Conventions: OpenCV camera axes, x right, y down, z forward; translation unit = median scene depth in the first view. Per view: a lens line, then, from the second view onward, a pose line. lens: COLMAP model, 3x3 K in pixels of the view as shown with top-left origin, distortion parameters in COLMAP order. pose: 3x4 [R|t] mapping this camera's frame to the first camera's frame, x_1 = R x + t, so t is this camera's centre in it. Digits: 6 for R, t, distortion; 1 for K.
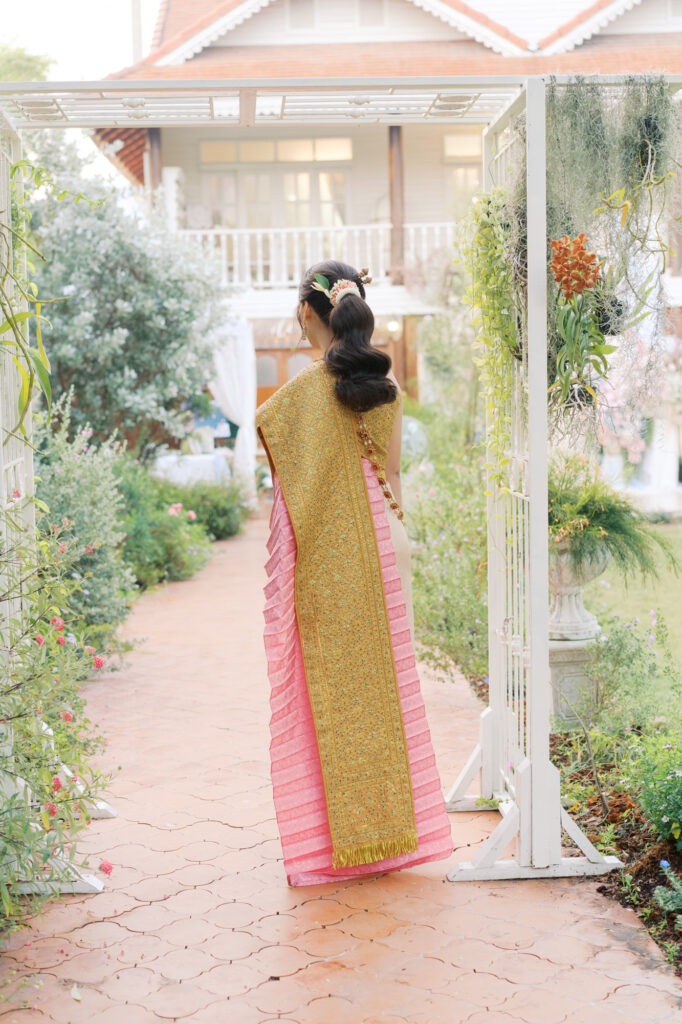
lens RADIAL K [[1610.4, 0, 335.8], [0, 1610.4, 509.2], [0, 0, 1]] dist [0.003966, -0.096501]
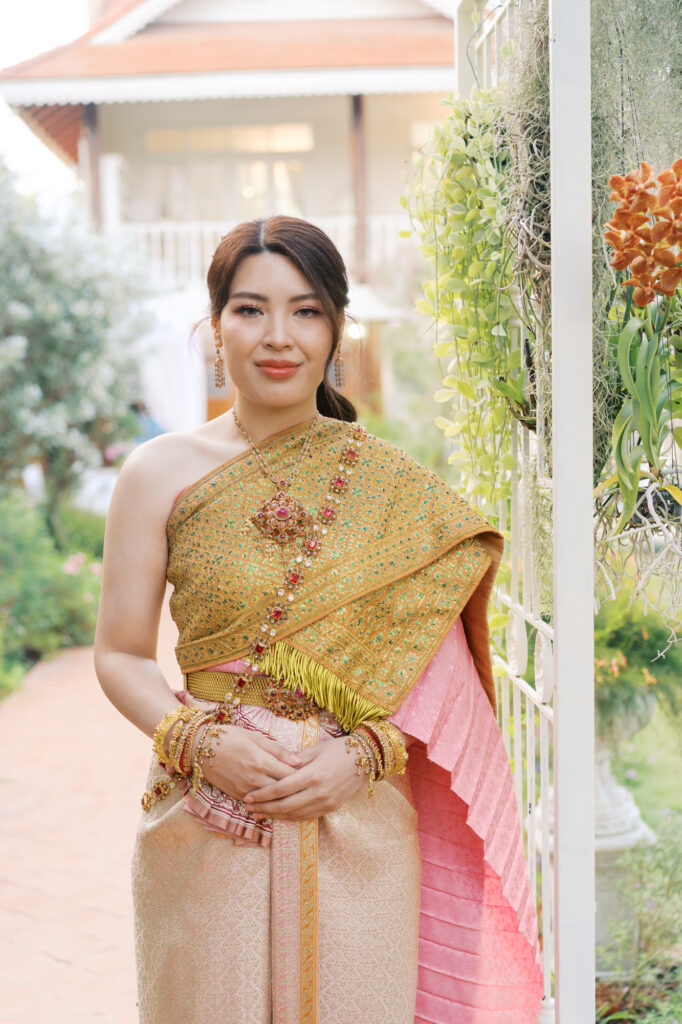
lens RADIAL K [[1621.0, 0, 341.0], [0, 1621.0, 512.0], [0, 0, 1]] dist [0.003983, 0.012195]
pose [[0.999789, -0.002302, 0.020412, 0.043641], [0.002311, 0.999997, -0.000402, -0.064234], [-0.020411, 0.000449, 0.999792, 0.480851]]
